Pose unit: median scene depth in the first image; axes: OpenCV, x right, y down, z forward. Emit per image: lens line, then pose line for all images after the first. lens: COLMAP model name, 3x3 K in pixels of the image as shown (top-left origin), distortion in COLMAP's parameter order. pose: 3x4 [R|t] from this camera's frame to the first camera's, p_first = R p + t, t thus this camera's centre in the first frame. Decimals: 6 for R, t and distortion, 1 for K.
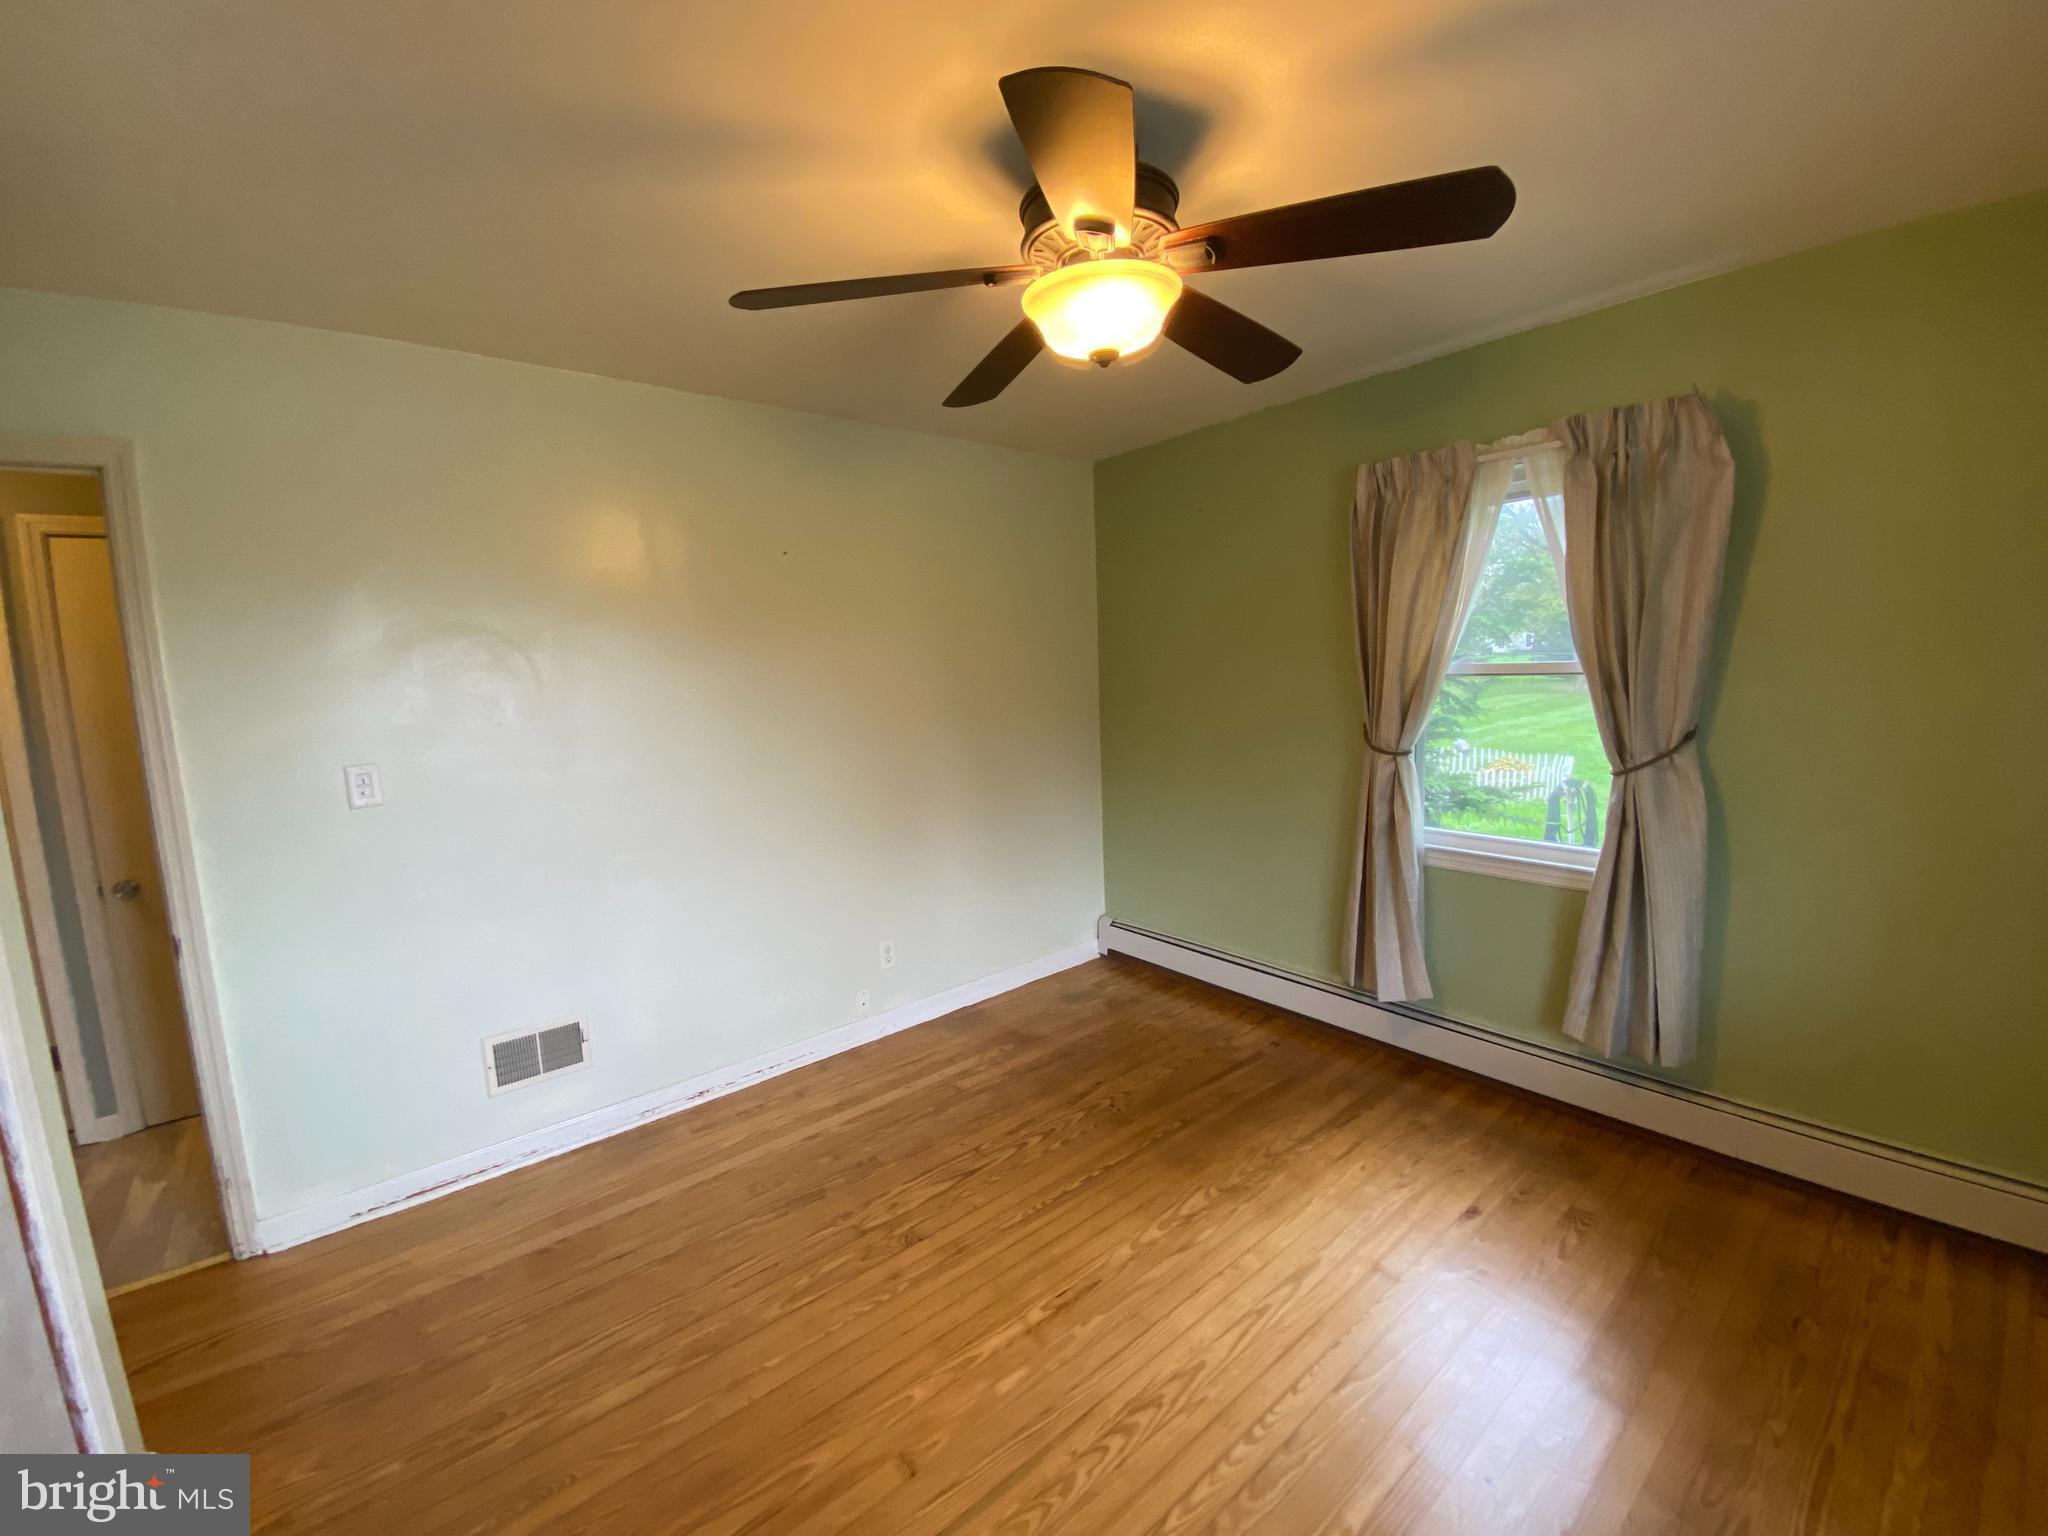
lens RADIAL K [[824.4, 0, 1021.7], [0, 824.4, 764.2], [0, 0, 1]] dist [0.016501, -0.011762]
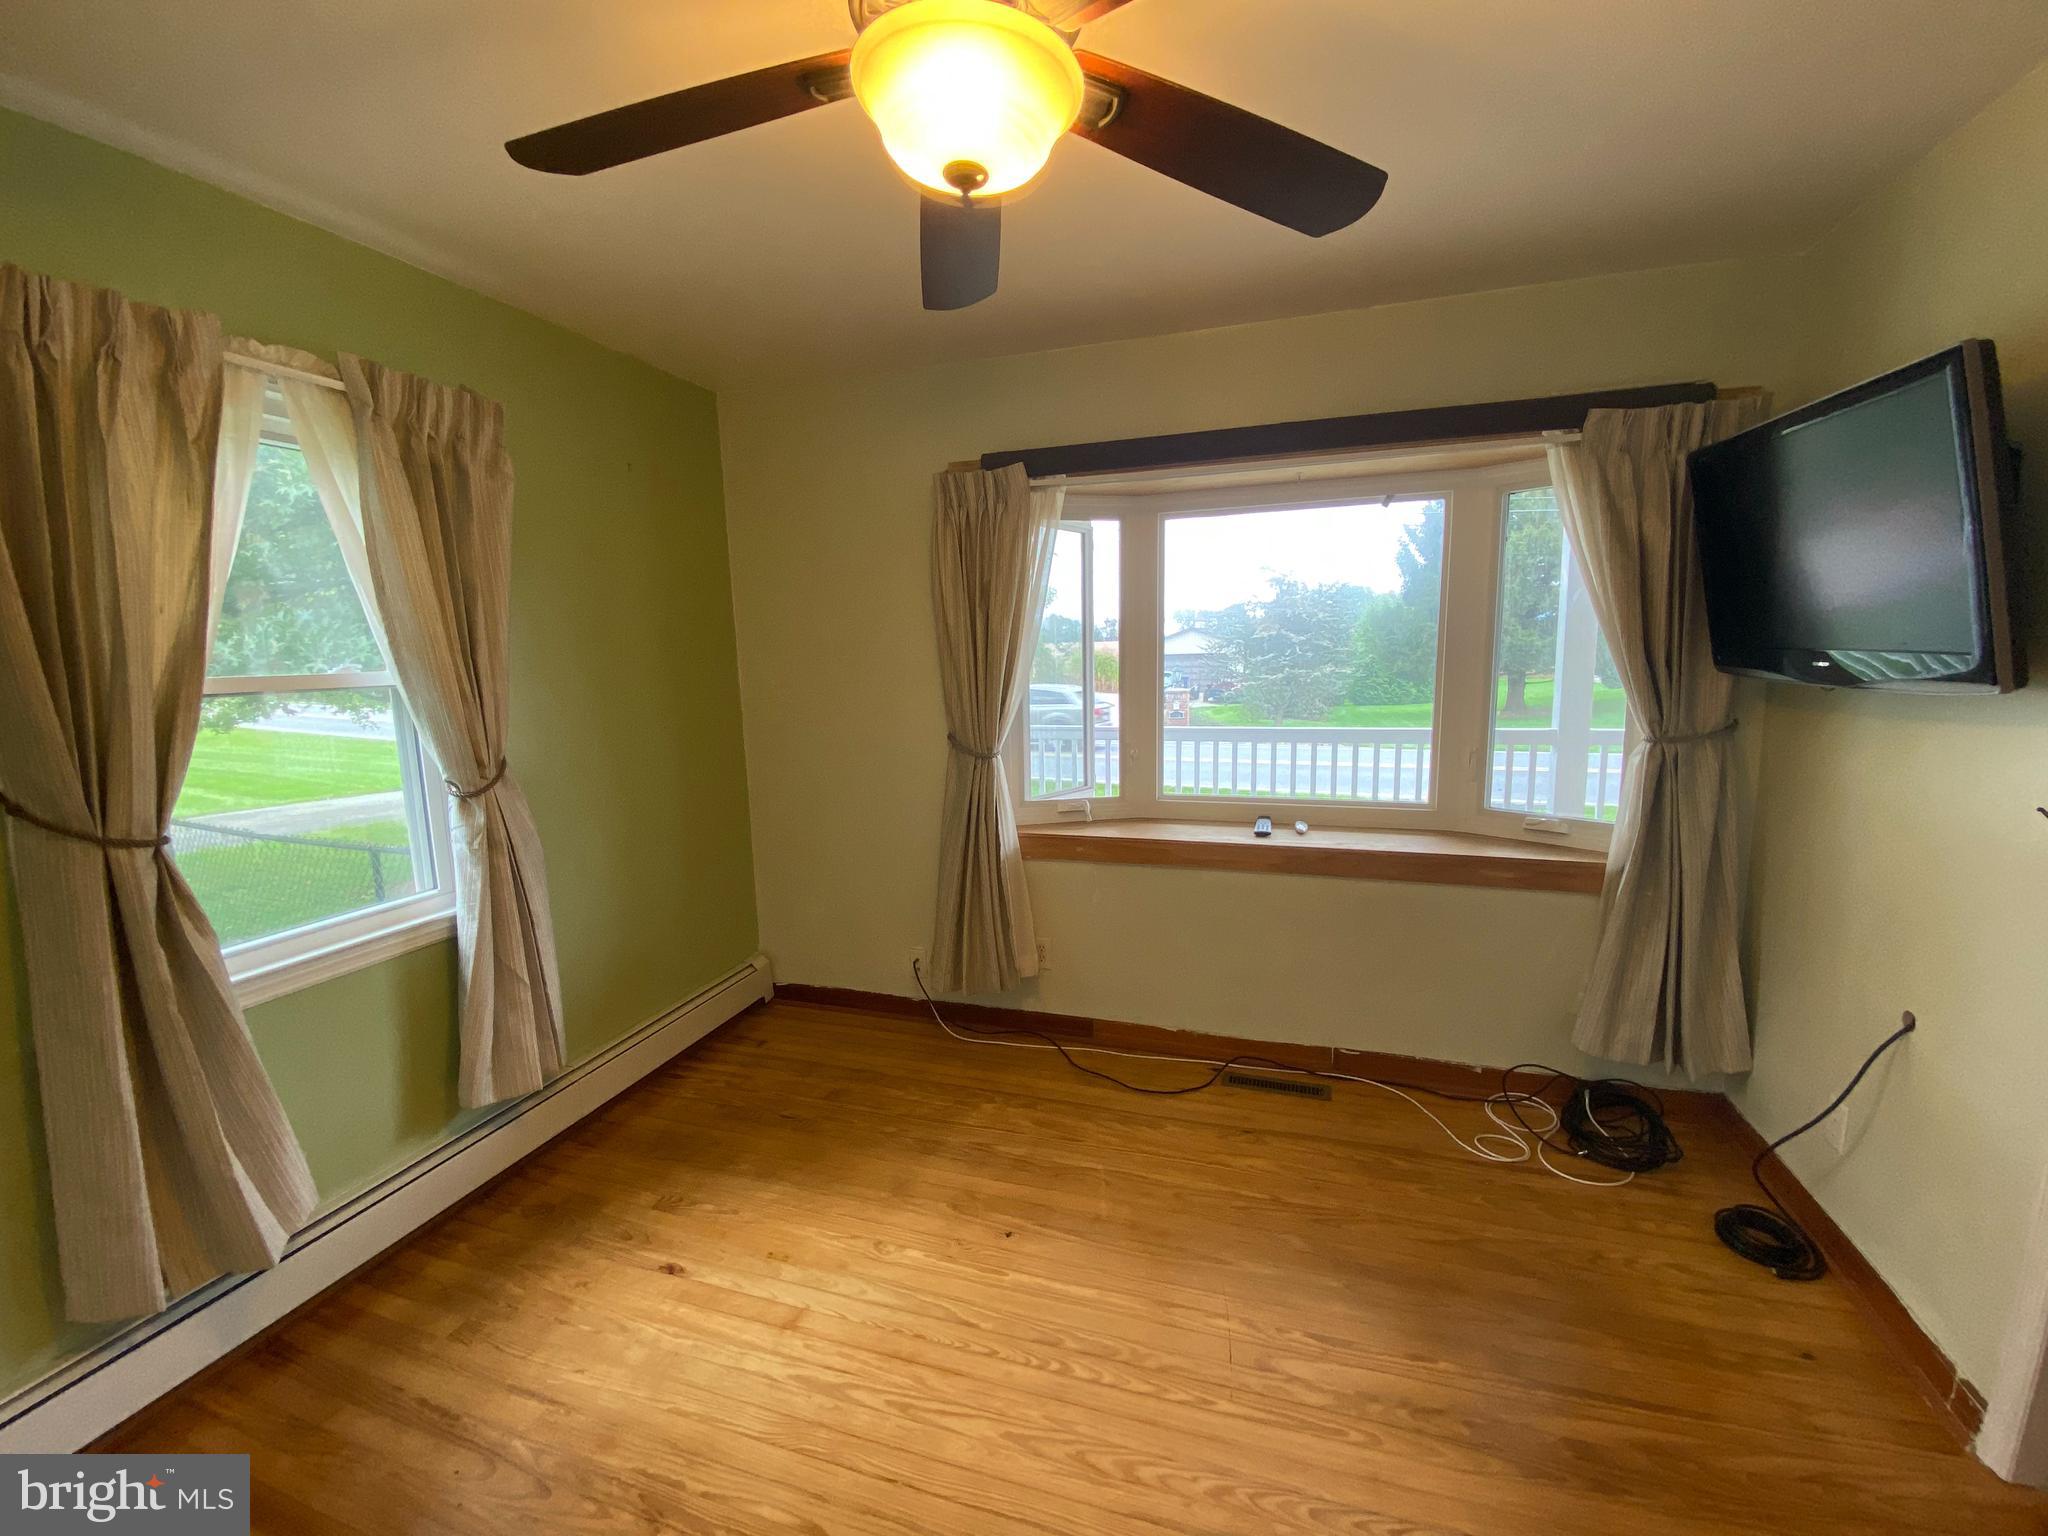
lens RADIAL K [[824.4, 0, 1028.4], [0, 824.4, 760.7], [0, 0, 1]] dist [0.016501, -0.011762]
pose [[-0.529503, -0.067219, 0.845641, -0.369256], [0.139674, 0.976342, 0.165066, -0.092334], [-0.836731, 0.205517, -0.507587, 0.952604]]
